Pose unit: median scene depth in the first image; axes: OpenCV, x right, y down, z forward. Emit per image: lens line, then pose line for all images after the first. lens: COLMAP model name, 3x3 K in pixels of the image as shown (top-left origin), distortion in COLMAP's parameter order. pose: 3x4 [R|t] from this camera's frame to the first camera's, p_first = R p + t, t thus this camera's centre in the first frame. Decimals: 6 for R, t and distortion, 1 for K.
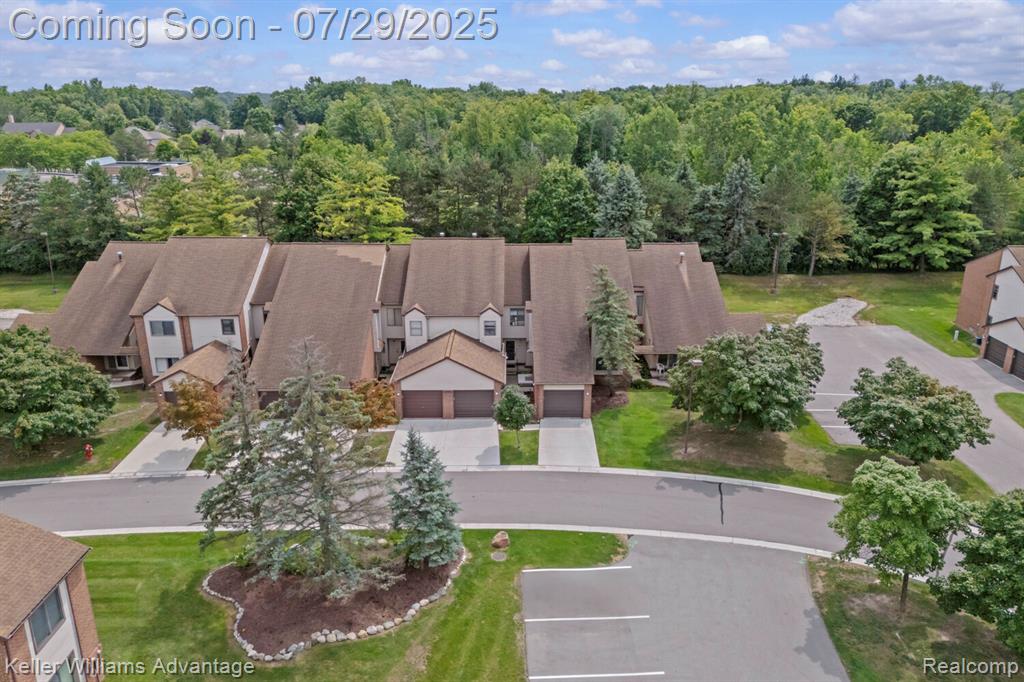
lens RADIAL K [[726.6, 0, 509.4], [0, 726.6, 359.3], [0, 0, 1]] dist [0.030050, -0.003368]
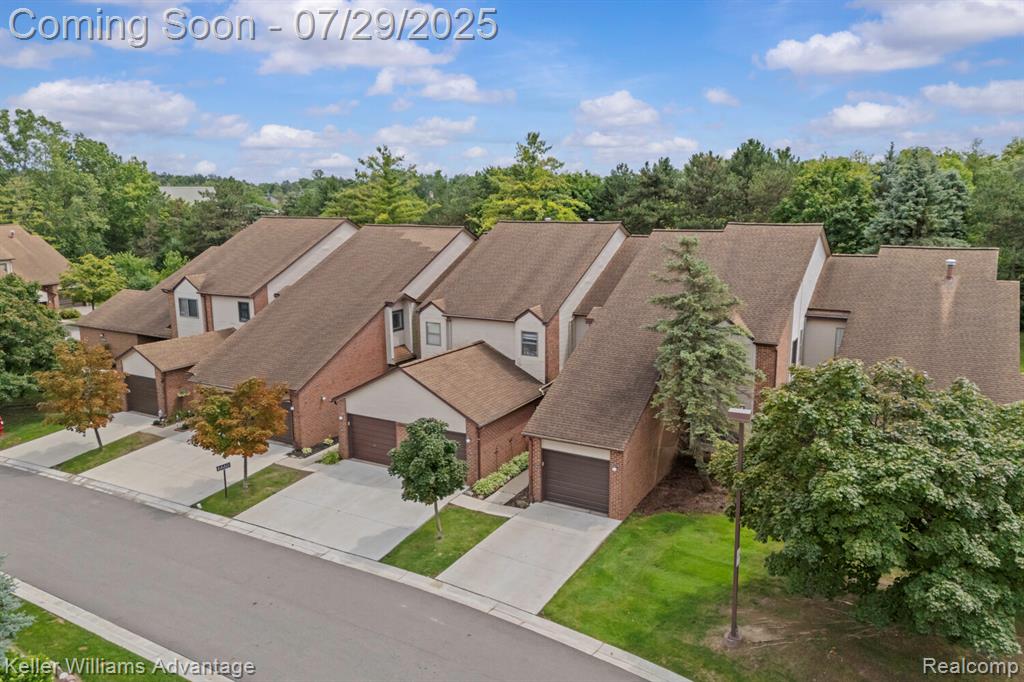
lens RADIAL K [[745.8, 0, 512.0], [0, 745.8, 341.0], [0, 0, 1]] dist [0.022823, -0.007324]
pose [[0.865280, 0.093093, -0.492570, 0.292018], [-0.161957, 0.981825, -0.098944, 0.021621], [0.474406, 0.165390, 0.864630, 0.479563]]
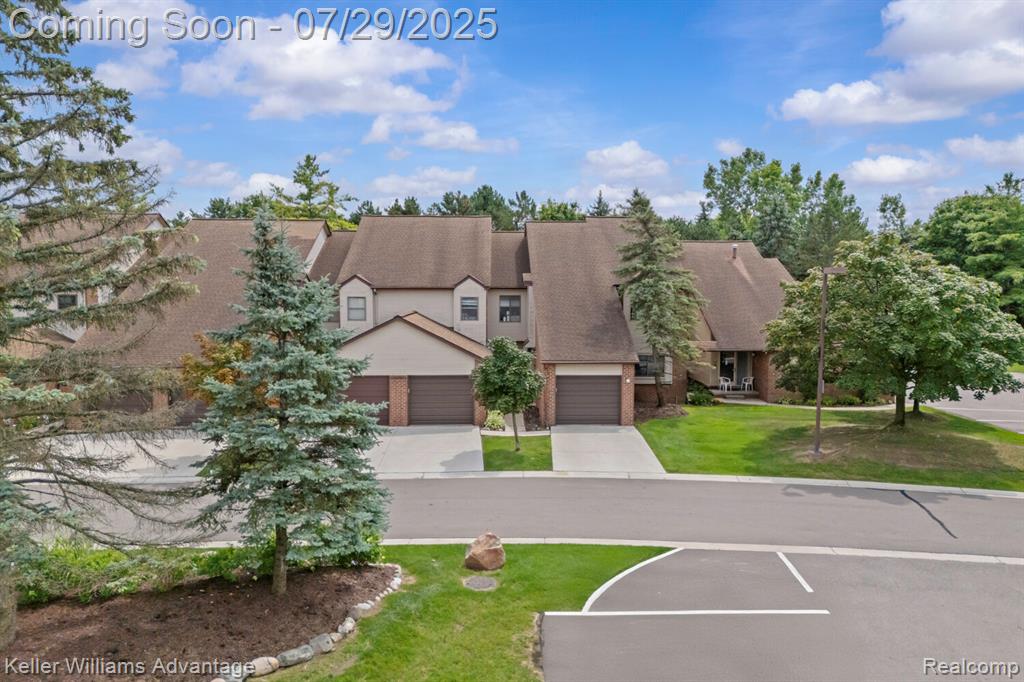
lens RADIAL K [[745.8, 0, 512.0], [0, 745.8, 341.0], [0, 0, 1]] dist [0.022823, -0.007324]
pose [[0.999692, 0.003380, 0.024591, -0.005077], [0.003132, 0.965591, -0.260047, 0.173626], [-0.024624, 0.260044, 0.965283, 0.382706]]
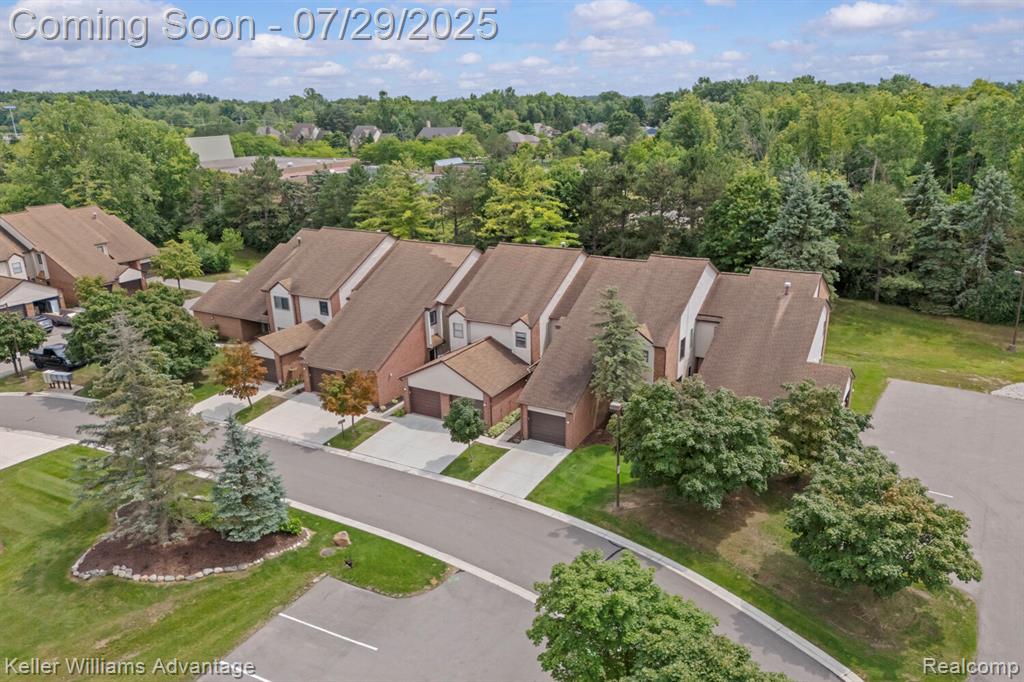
lens RADIAL K [[723.5, 0, 515.7], [0, 723.5, 386.7], [0, 0, 1]] dist [0.029452, -0.001571]
pose [[0.870279, 0.163420, -0.464659, 0.460948], [-0.147917, 0.986525, 0.069921, -0.050987], [0.469824, 0.007880, 0.882725, 0.151190]]
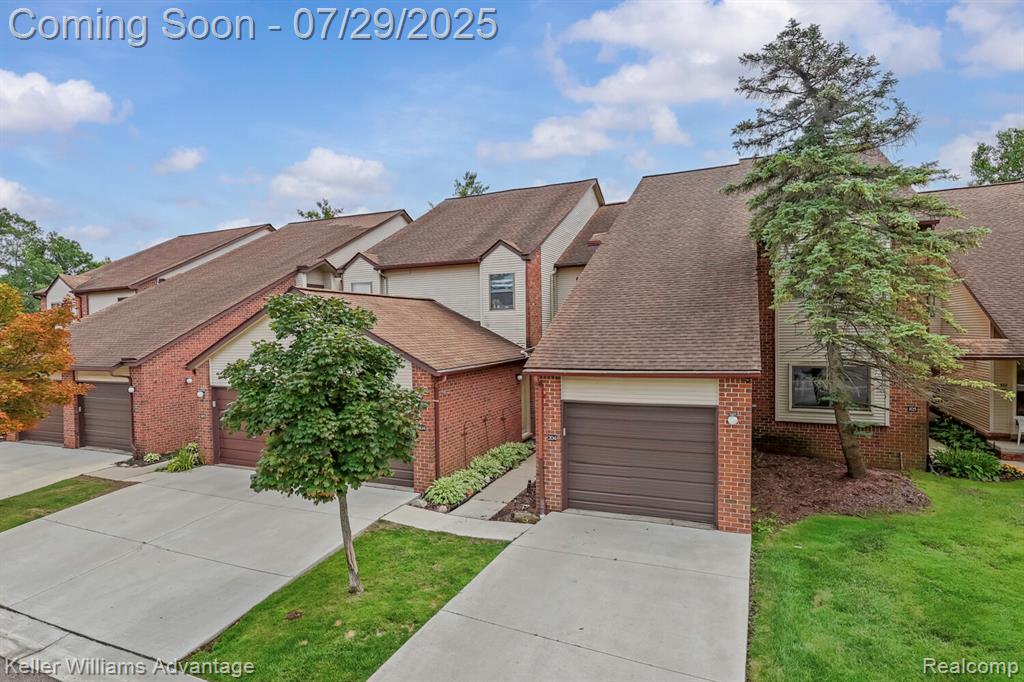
lens RADIAL K [[566.1, 0, 478.6], [0, 566.1, 346.3], [0, 0, 1]] dist [-0.007576, -0.000730]
pose [[0.899795, -0.004665, -0.436288, 0.111756], [-0.125391, 0.954995, -0.268817, 0.083635], [0.417907, 0.296586, 0.858714, 0.776729]]
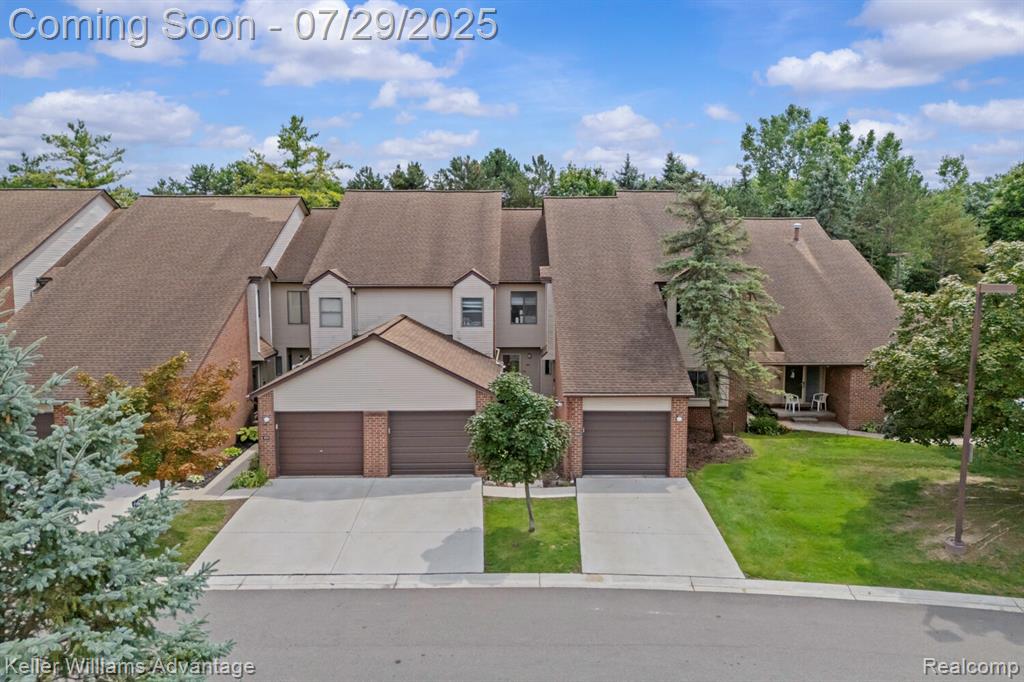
lens RADIAL K [[749.1, 0, 511.4], [0, 749.1, 321.6], [0, 0, 1]] dist [0.027054, -0.025514]
pose [[0.999994, 0.003285, 0.000802, 0.001065], [-0.003008, 0.972523, -0.232789, 0.096079], [-0.001545, 0.232785, 0.972527, 0.514701]]
